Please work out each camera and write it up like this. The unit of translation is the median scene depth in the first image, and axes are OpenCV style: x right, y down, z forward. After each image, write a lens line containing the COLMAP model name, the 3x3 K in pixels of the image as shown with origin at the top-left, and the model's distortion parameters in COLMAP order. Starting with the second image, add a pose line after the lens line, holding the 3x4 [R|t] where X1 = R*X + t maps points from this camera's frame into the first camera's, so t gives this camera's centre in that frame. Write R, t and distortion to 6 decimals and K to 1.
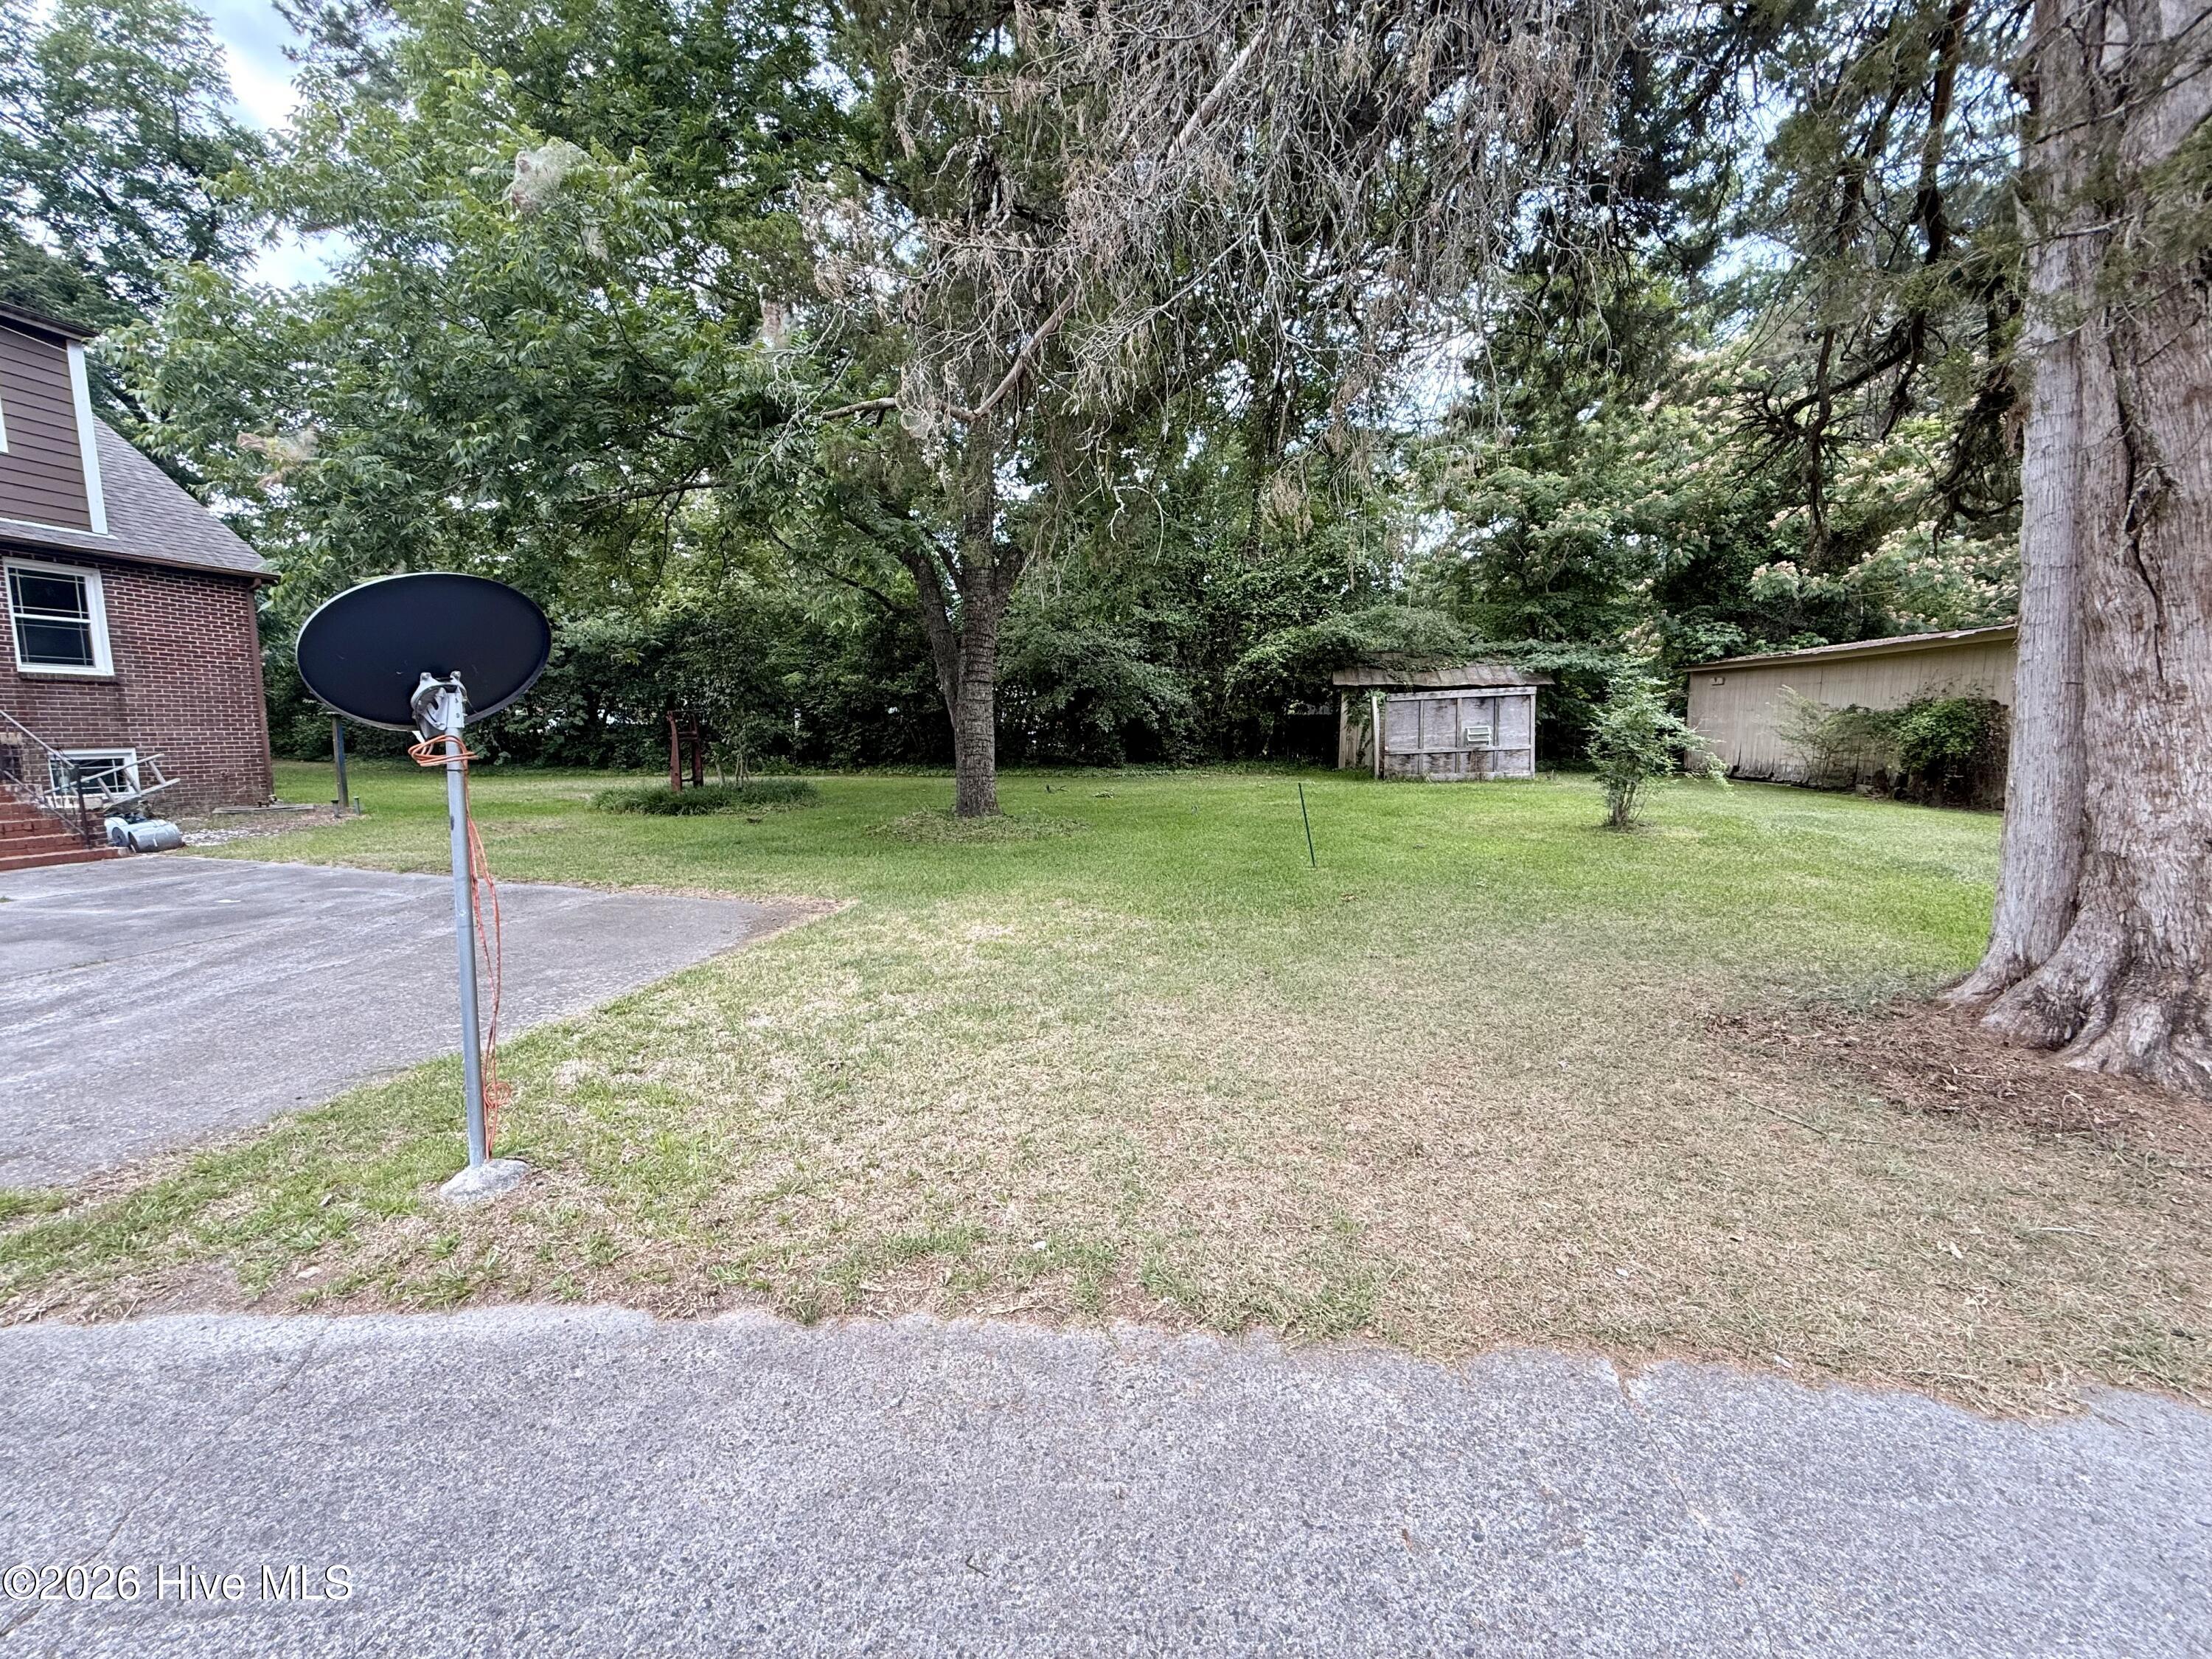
lens RADIAL K [[882.1, 0, 1101.4], [0, 882.1, 830.1], [0, 0, 1]] dist [0.001174, 0.000045]
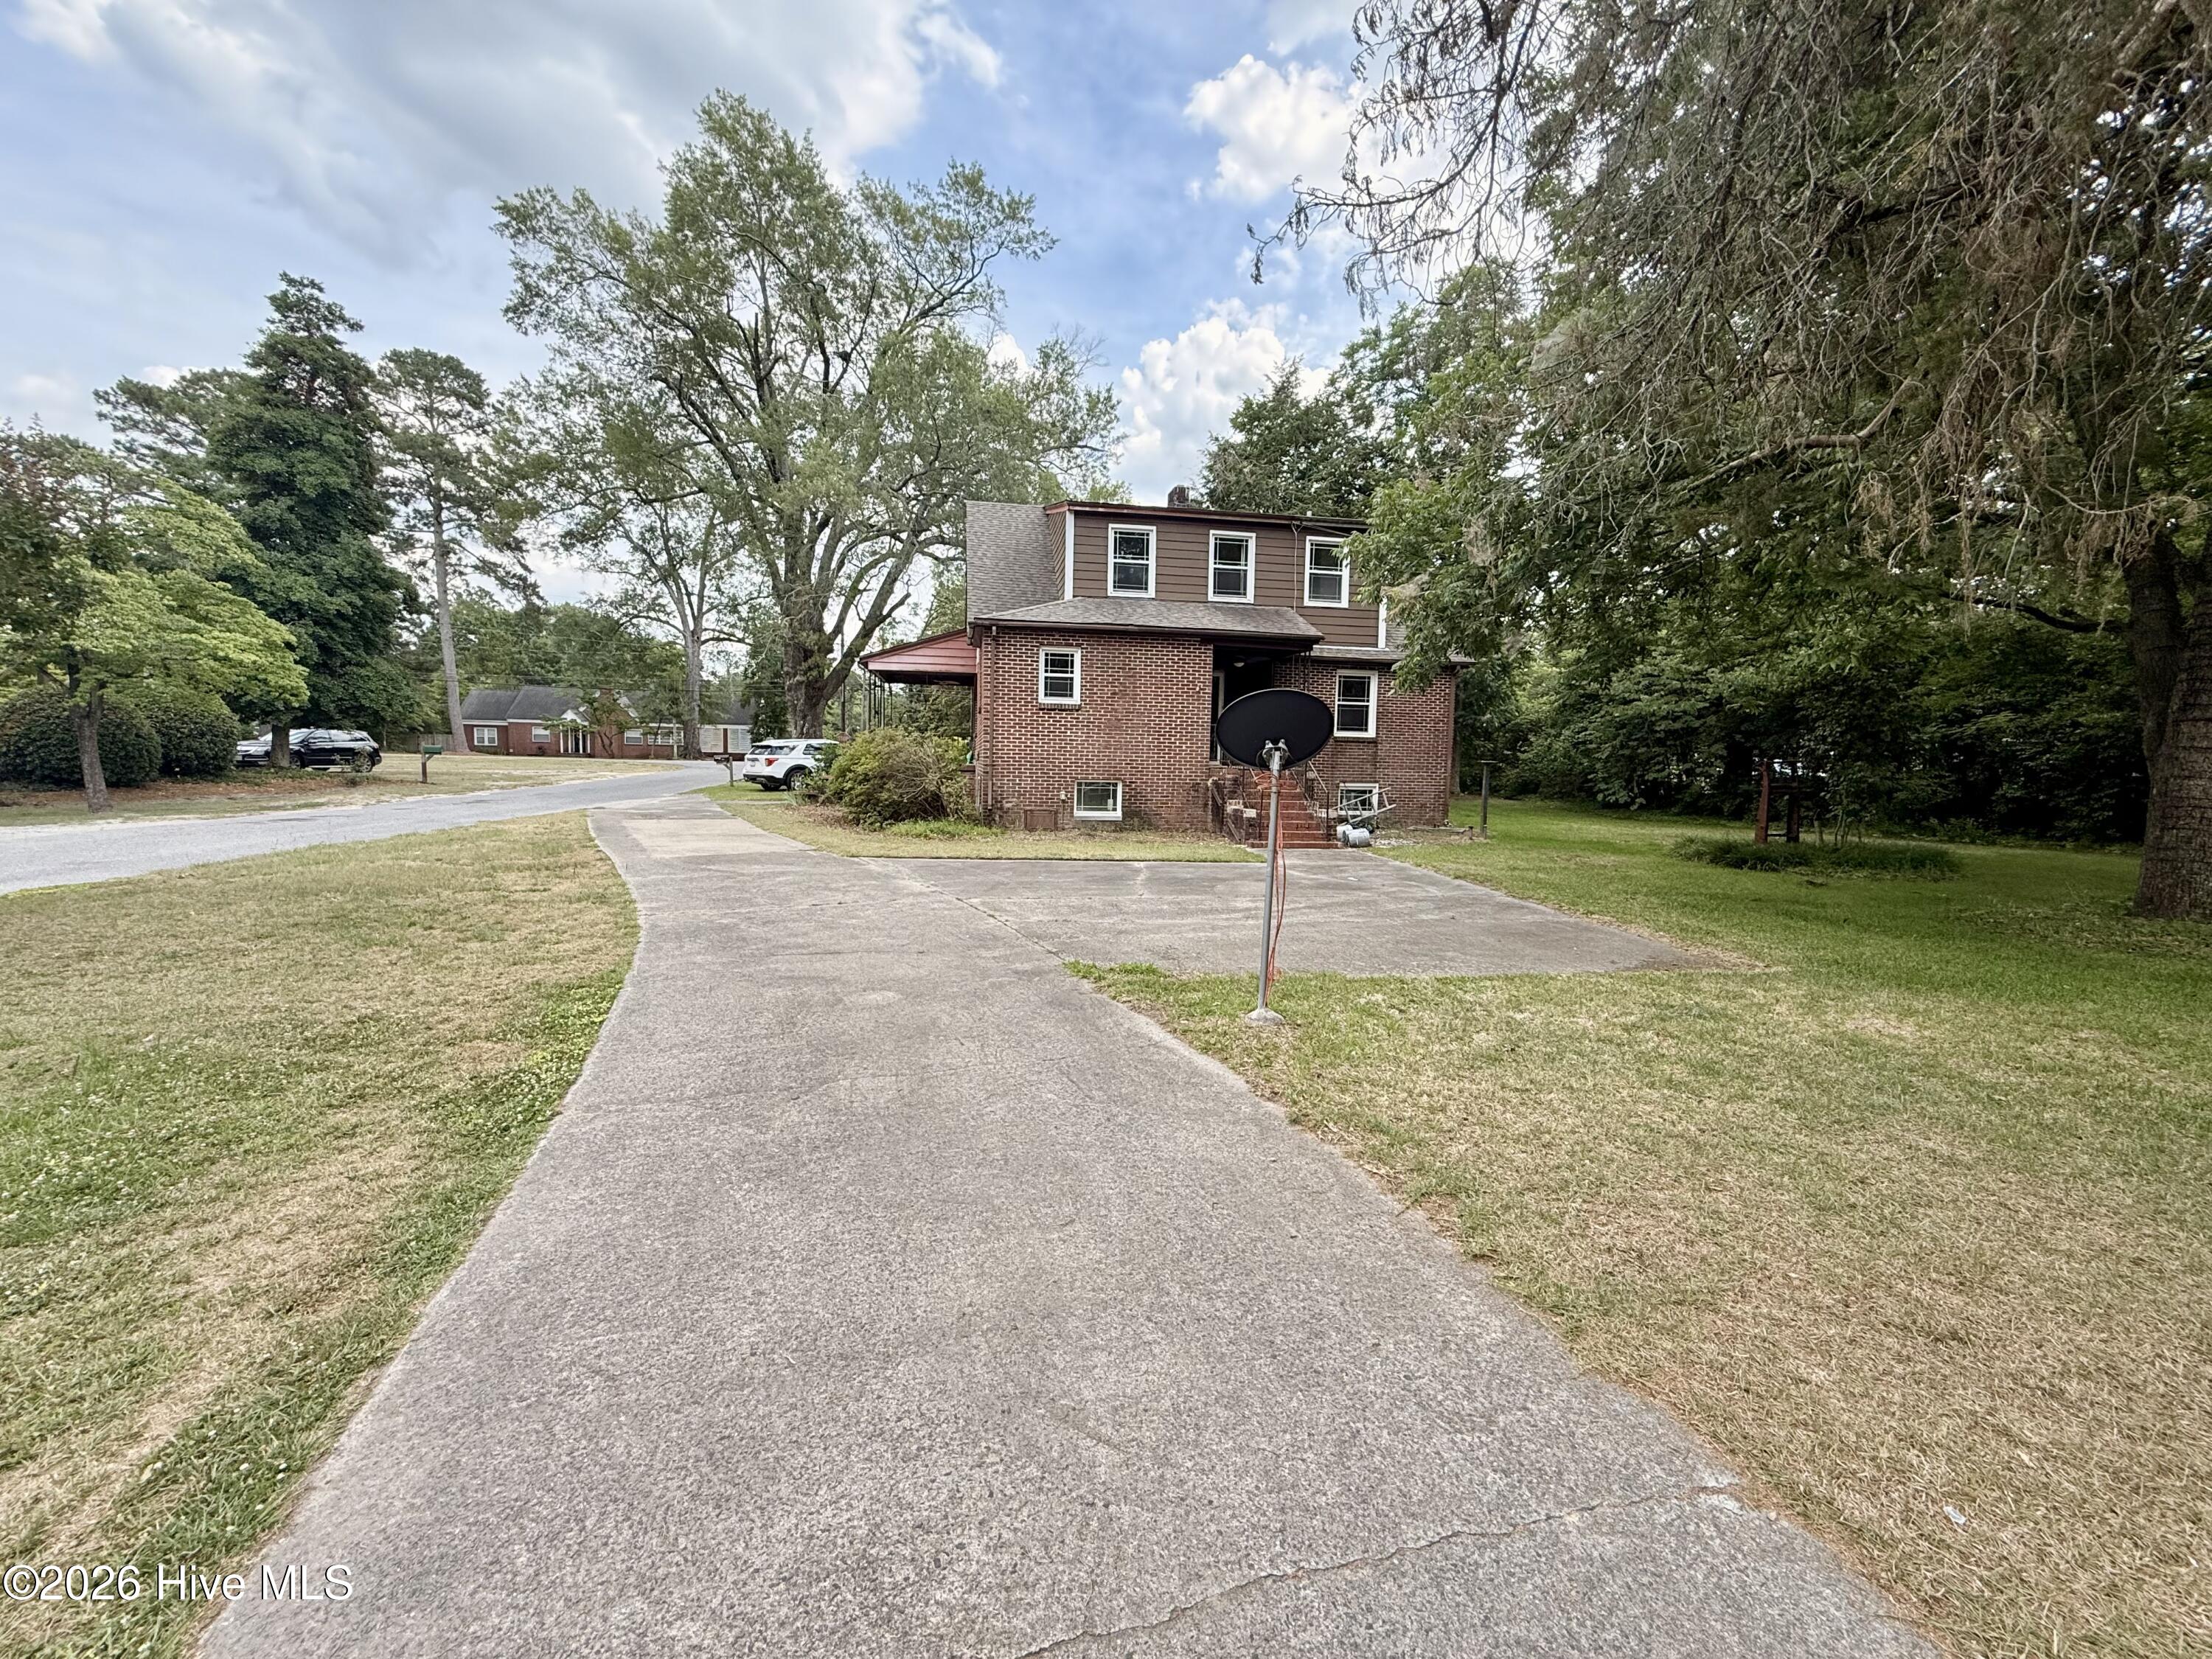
lens RADIAL K [[882.1, 0, 1101.4], [0, 882.1, 830.1], [0, 0, 1]] dist [0.001174, 0.000045]
pose [[0.354338, 0.078293, -0.931834, 0.324497], [-0.129758, 0.990965, 0.033920, -0.001669], [0.926071, 0.108894, 0.361295, -0.001744]]
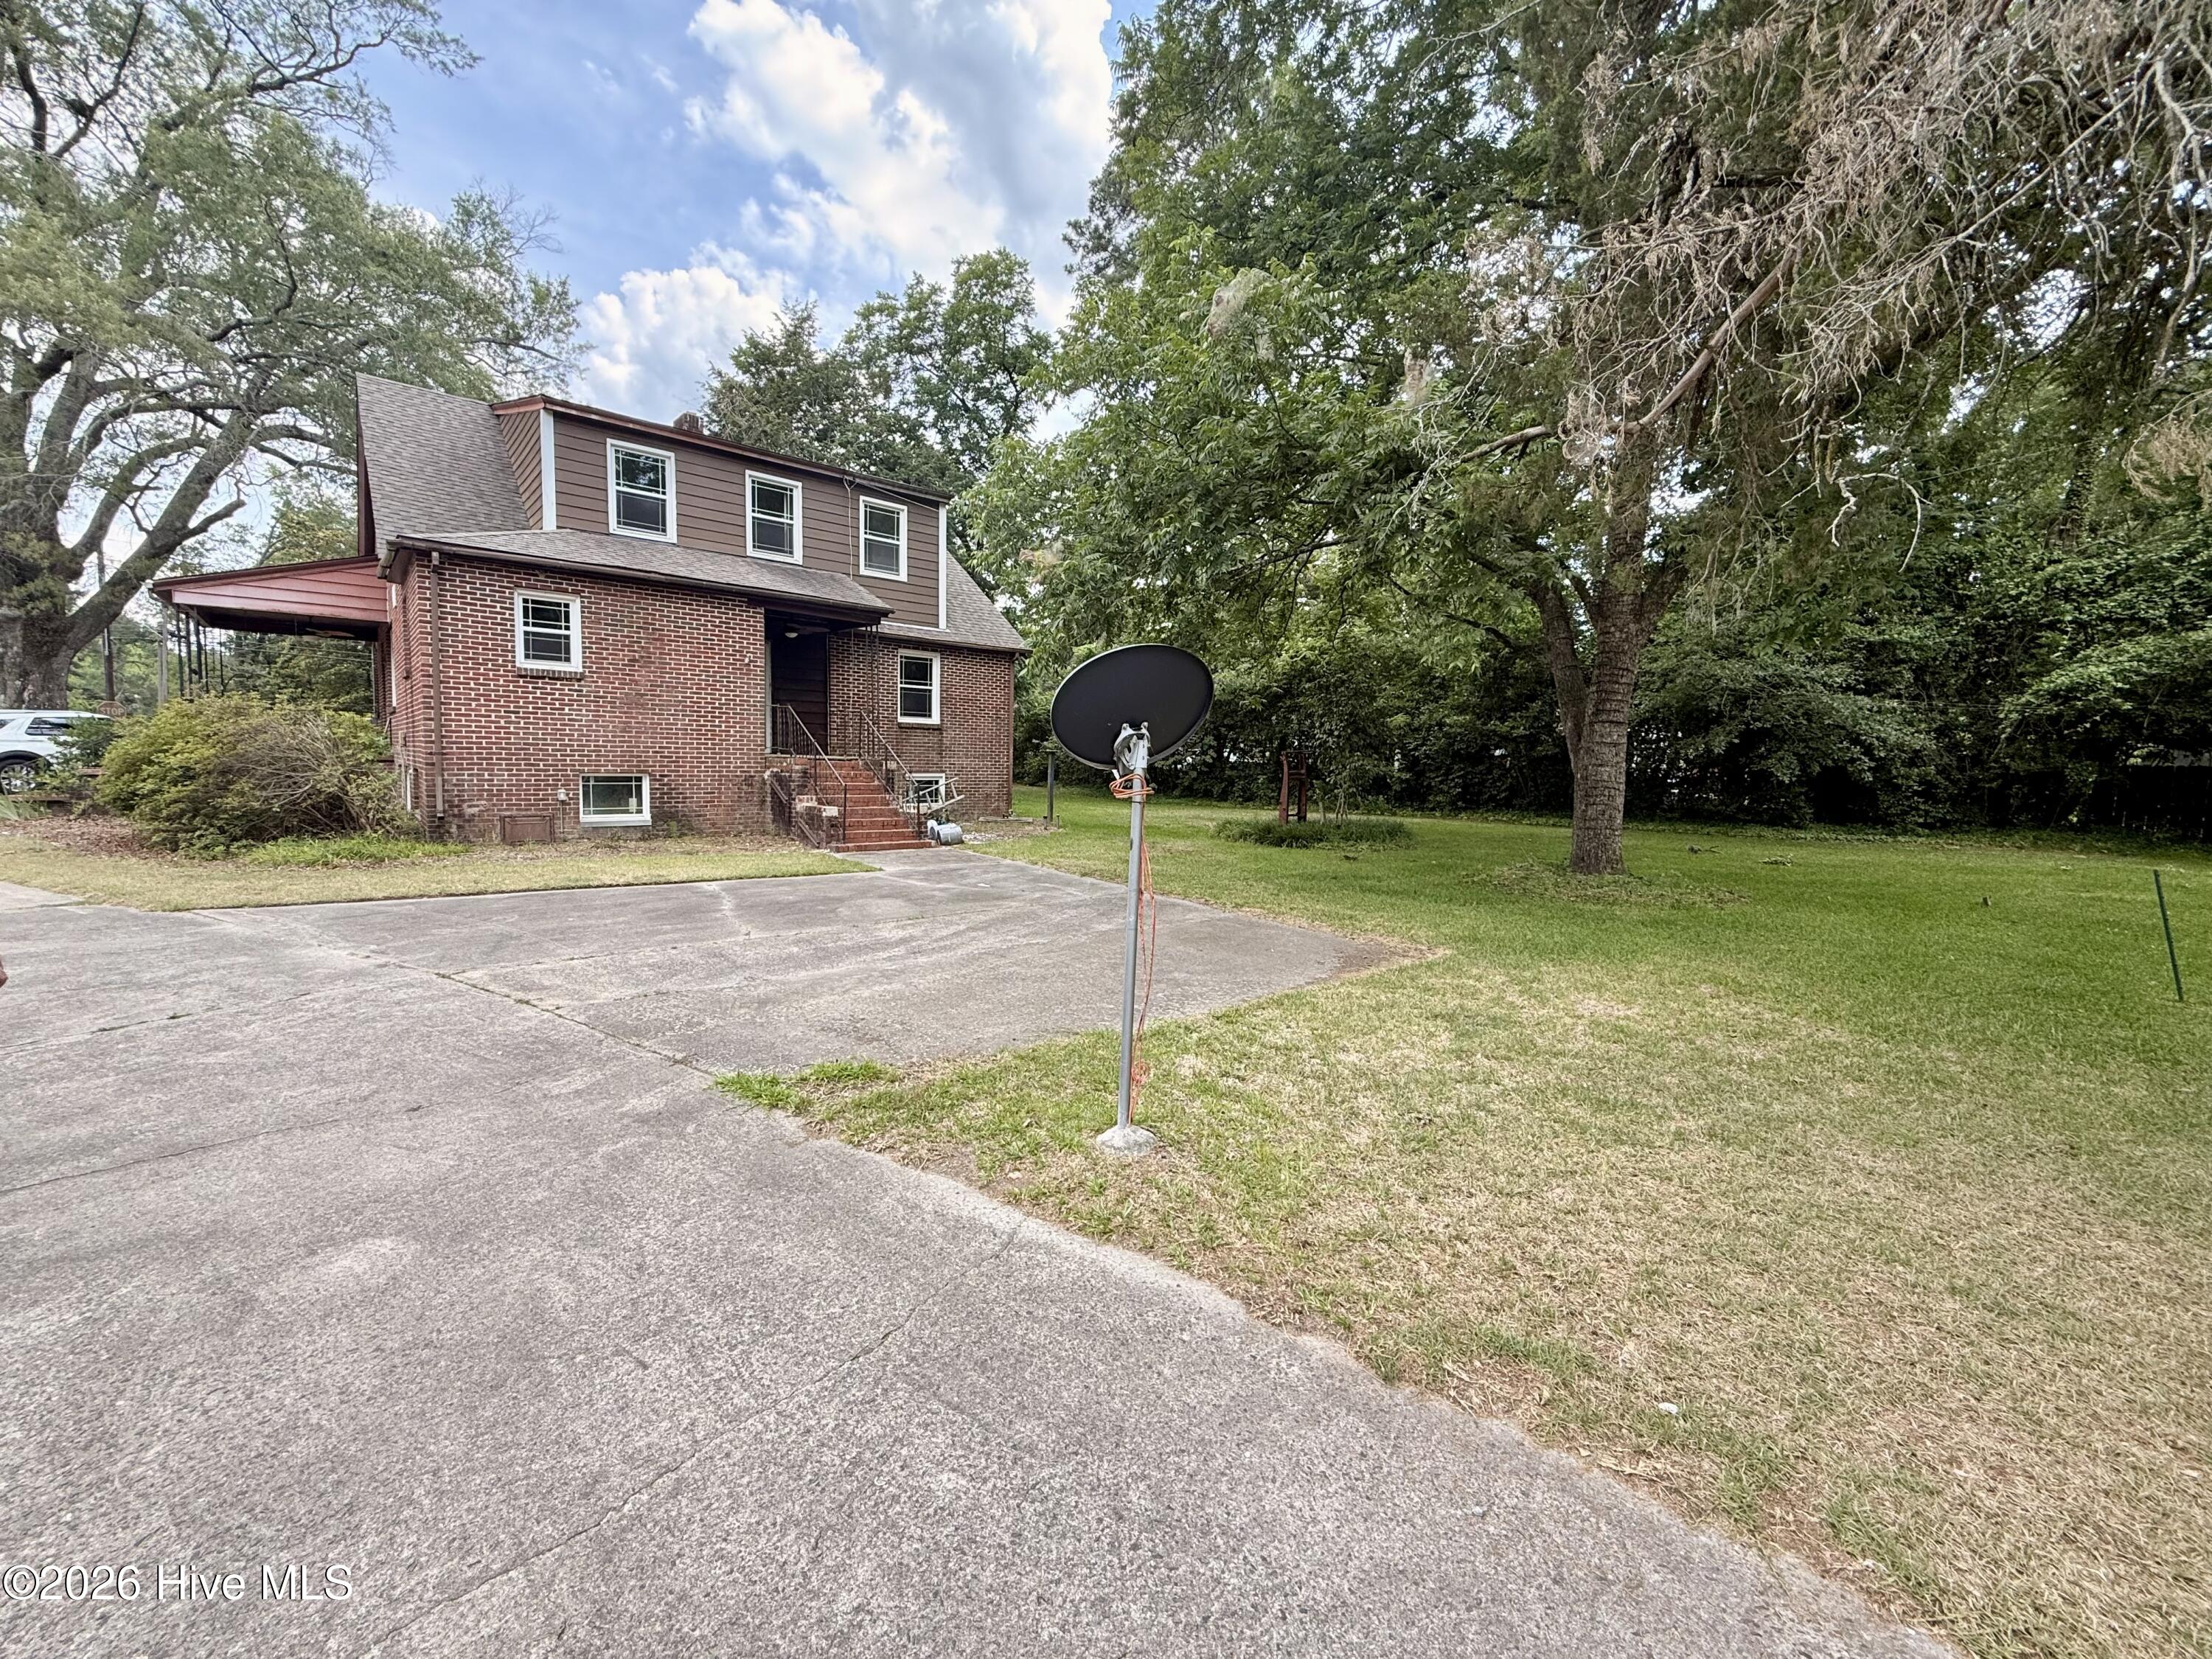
lens RADIAL K [[882.1, 0, 1101.4], [0, 882.1, 830.1], [0, 0, 1]] dist [0.001174, 0.000045]
pose [[0.796096, 0.064064, -0.601770, -0.010277], [-0.091260, 0.995718, -0.014726, -0.002217], [0.598250, 0.066641, 0.798534, -0.004369]]
